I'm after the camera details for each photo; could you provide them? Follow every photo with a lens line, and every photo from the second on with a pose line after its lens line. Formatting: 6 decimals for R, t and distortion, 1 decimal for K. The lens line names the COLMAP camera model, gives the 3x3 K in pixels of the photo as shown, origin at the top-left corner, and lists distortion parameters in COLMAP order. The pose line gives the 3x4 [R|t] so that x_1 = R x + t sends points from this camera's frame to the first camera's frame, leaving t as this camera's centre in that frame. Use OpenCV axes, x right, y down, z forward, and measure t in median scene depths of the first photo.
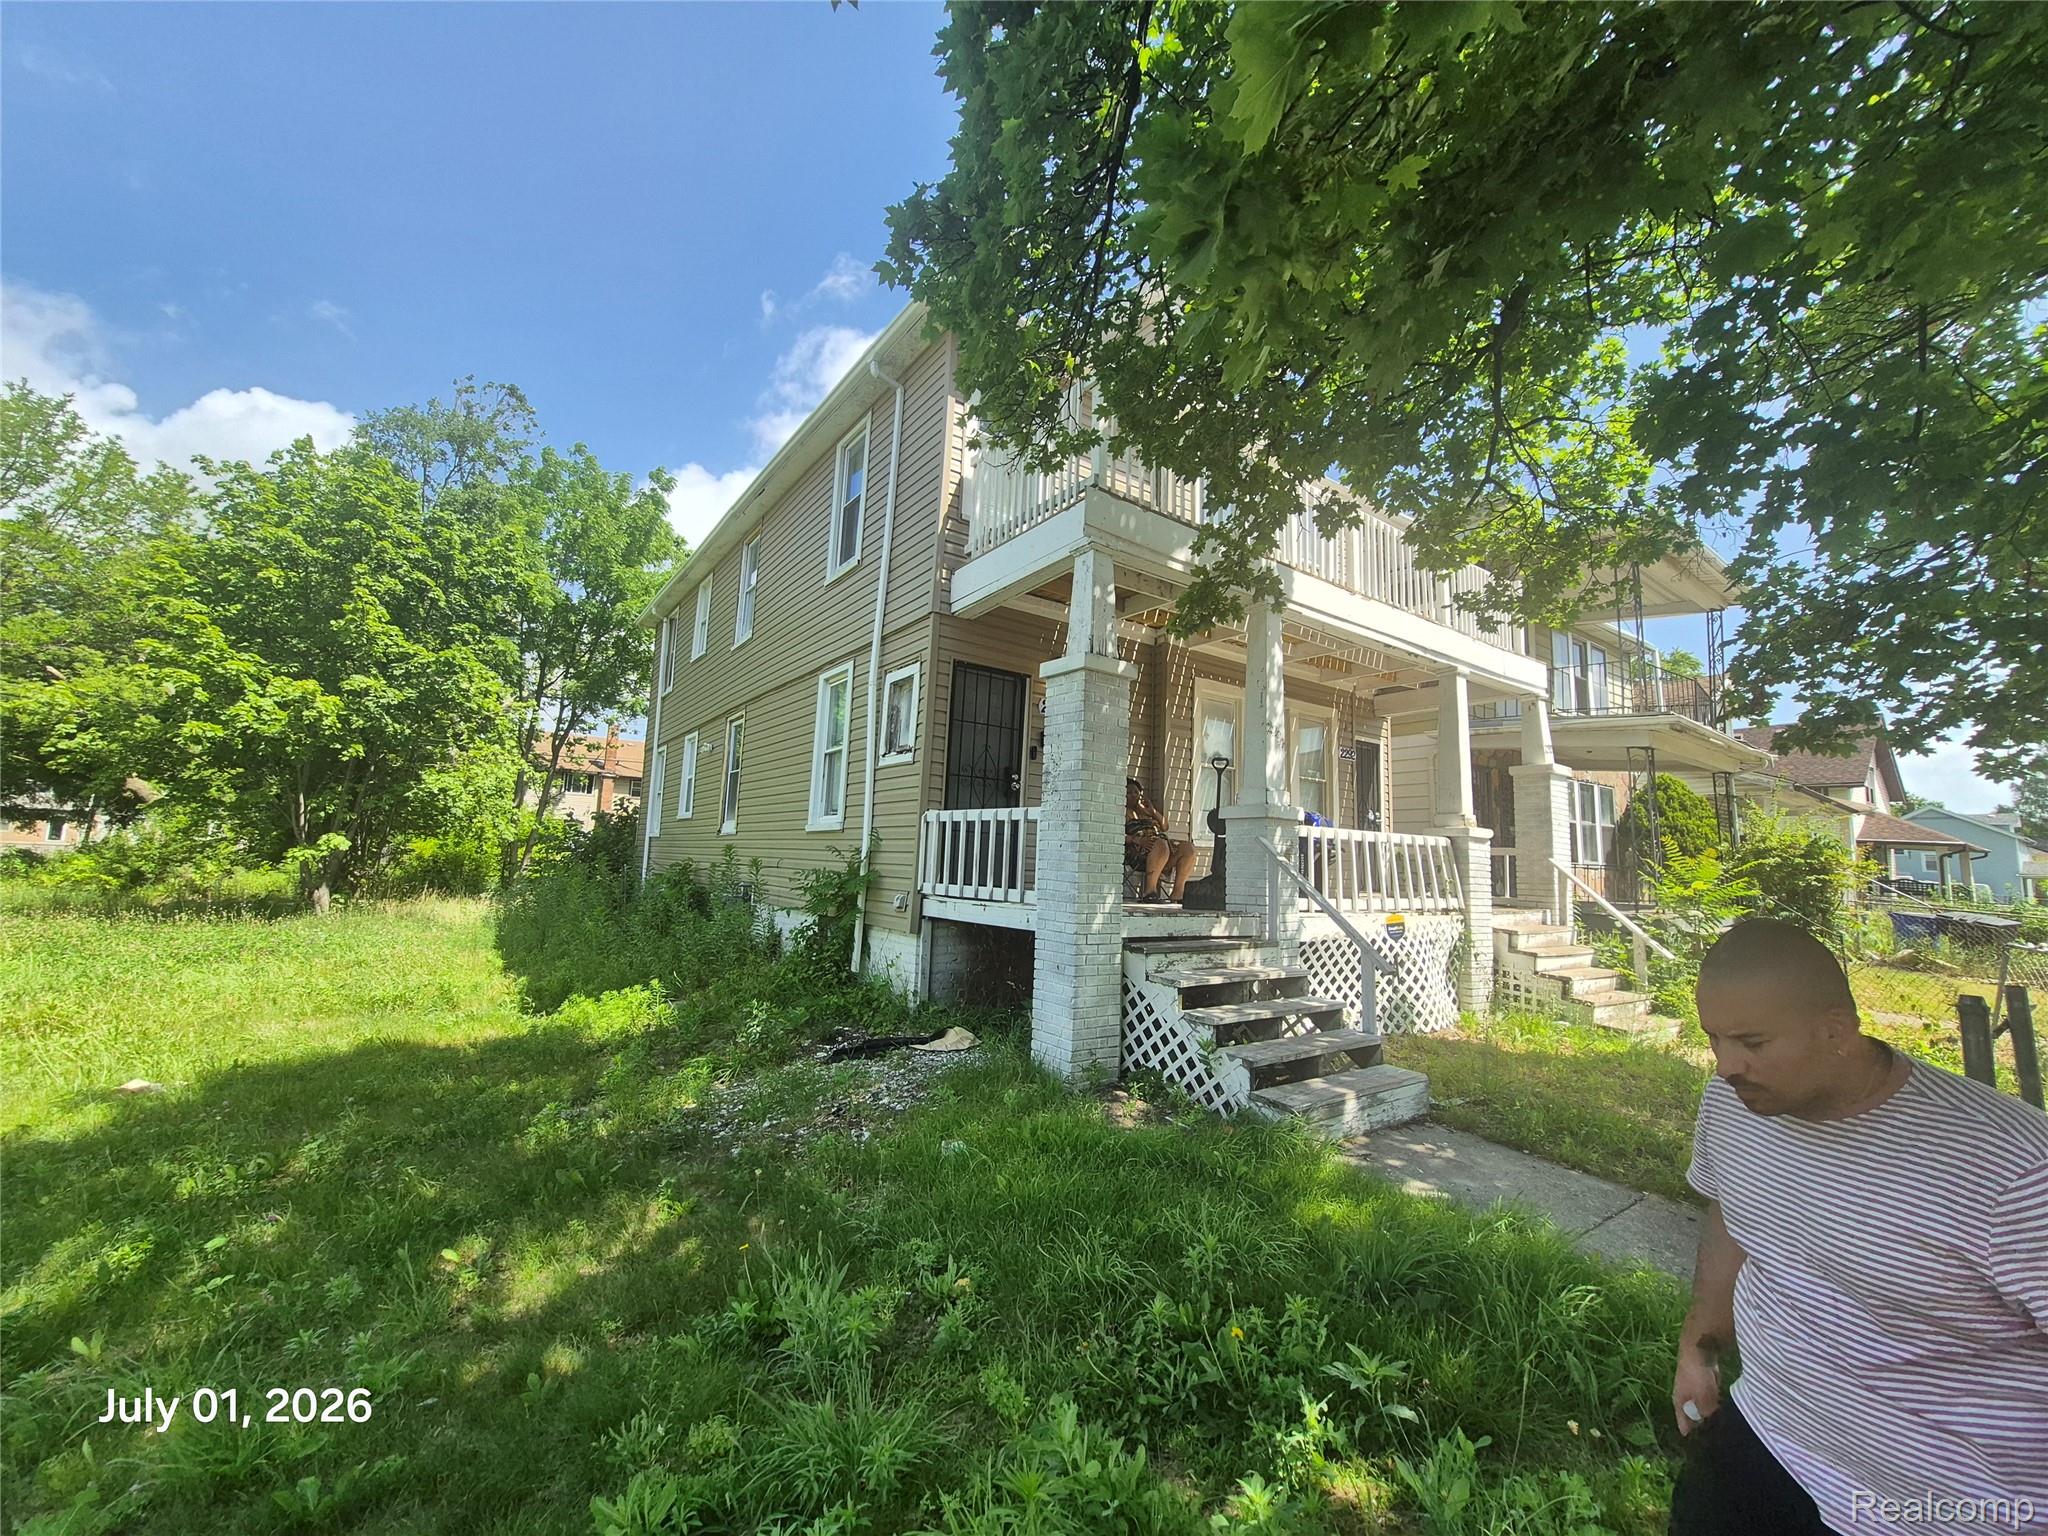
lens RADIAL K [[806.9, 0, 1038.5], [0, 806.9, 760.2], [0, 0, 1]] dist [0.002184, 0.000695]
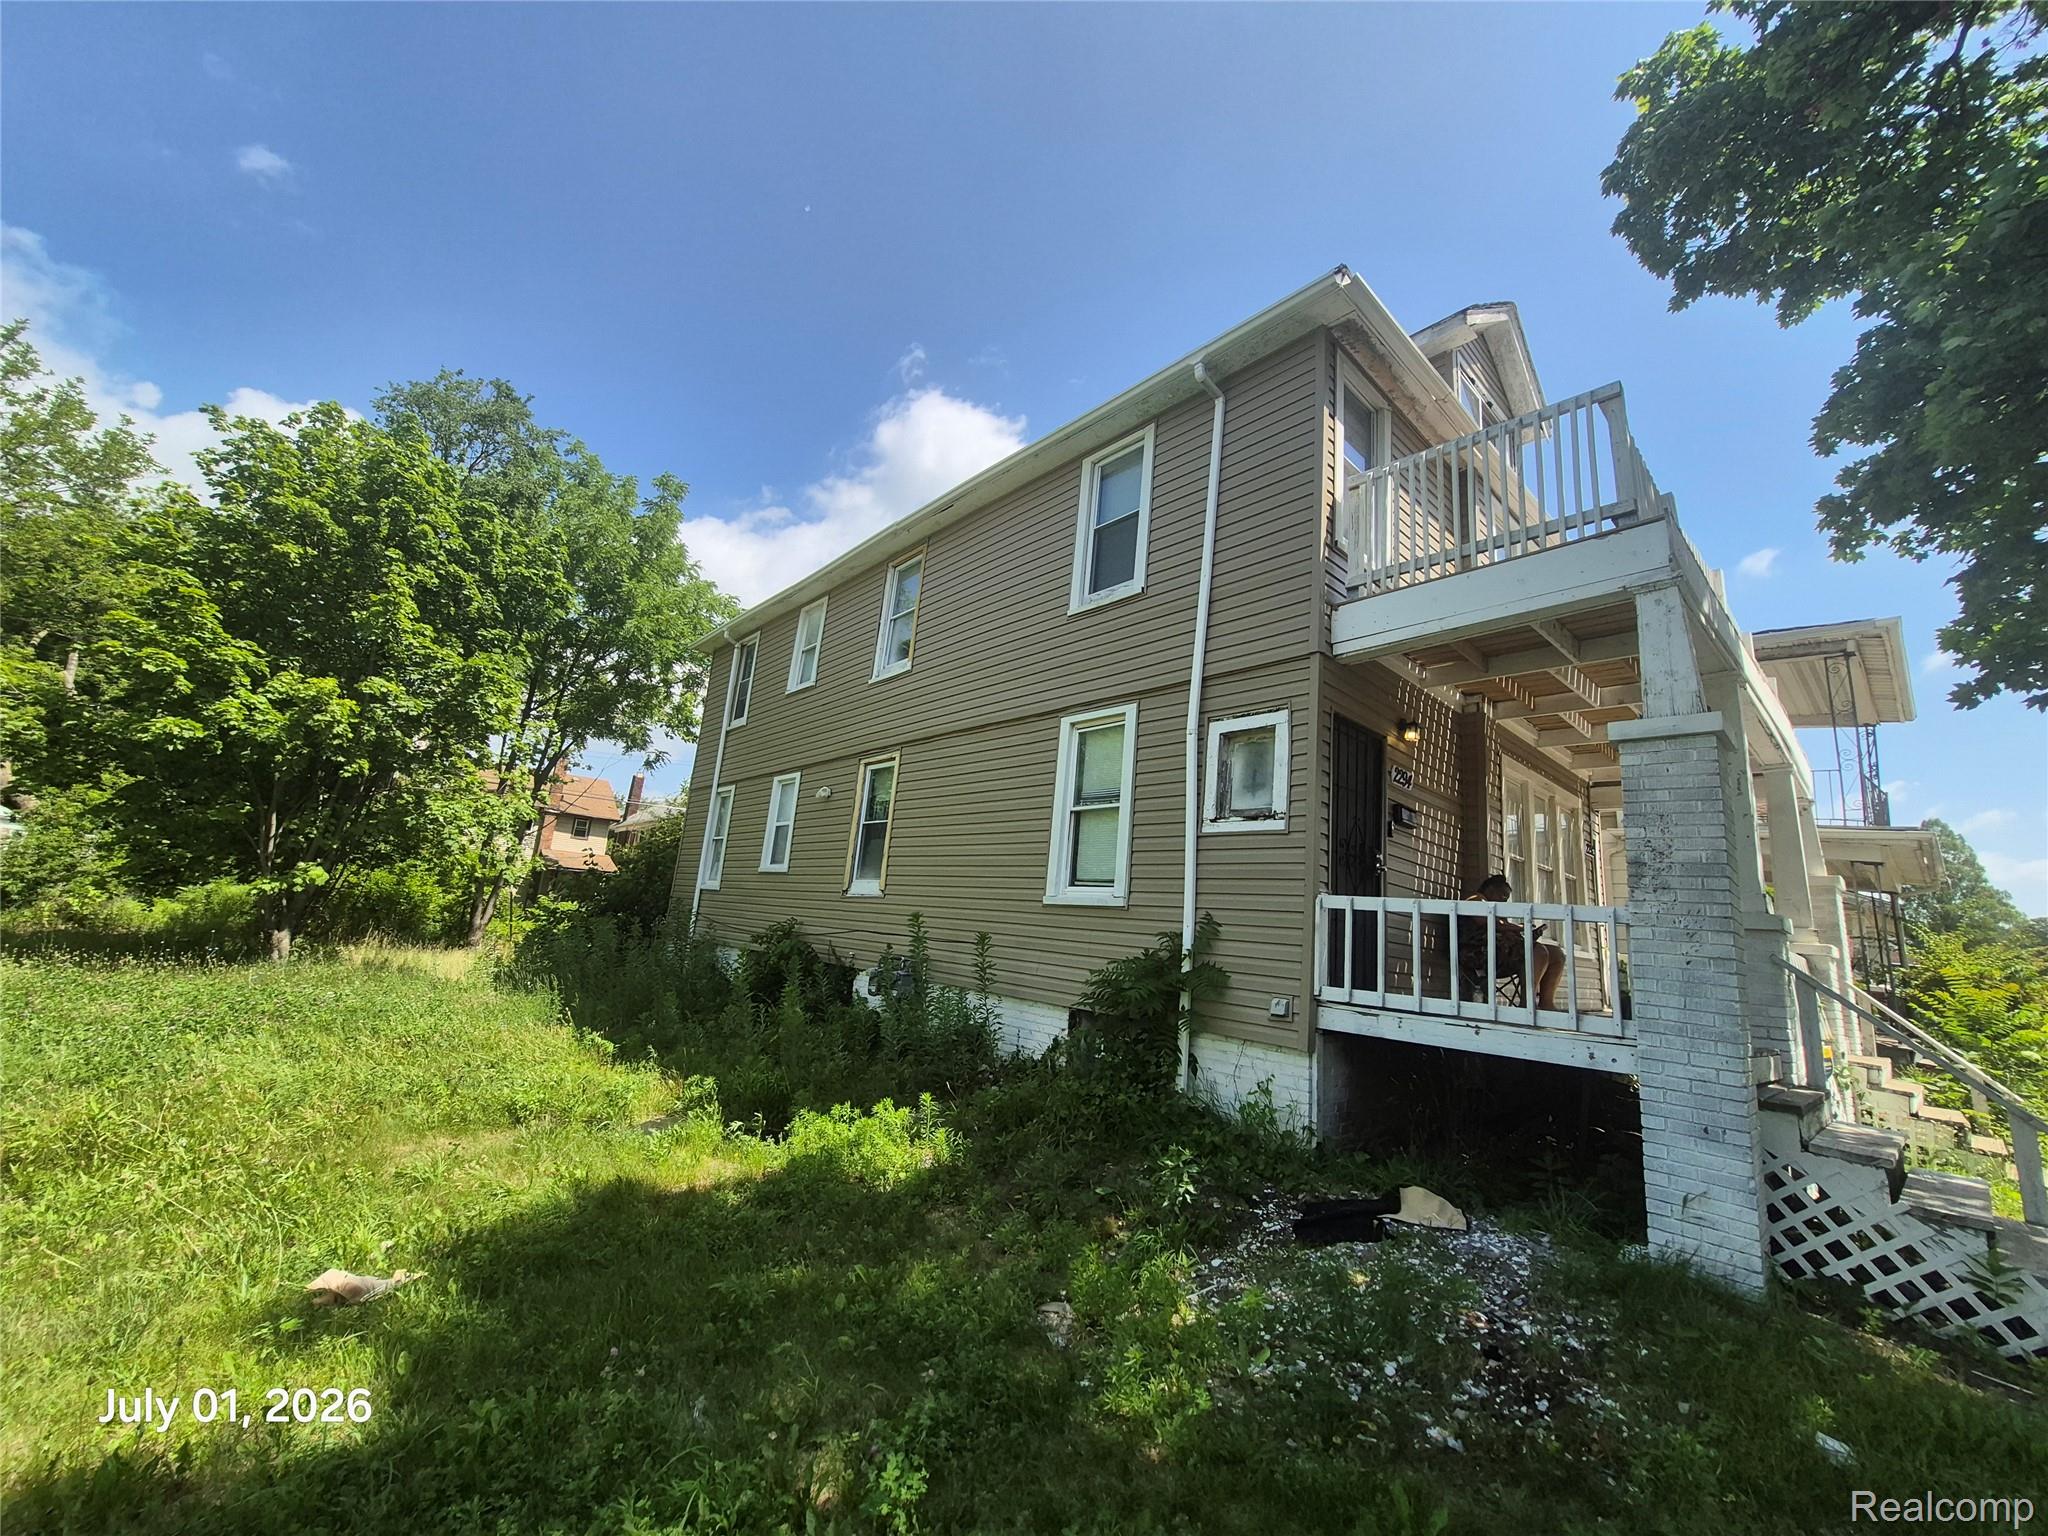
lens RADIAL K [[806.9, 0, 1014.6], [0, 806.9, 763.6], [0, 0, 1]] dist [0.002184, 0.000695]
pose [[0.993402, 0.072416, 0.088929, -0.264466], [-0.065412, 0.994702, -0.079300, 0.008398], [-0.094201, 0.072960, 0.992876, 0.113712]]
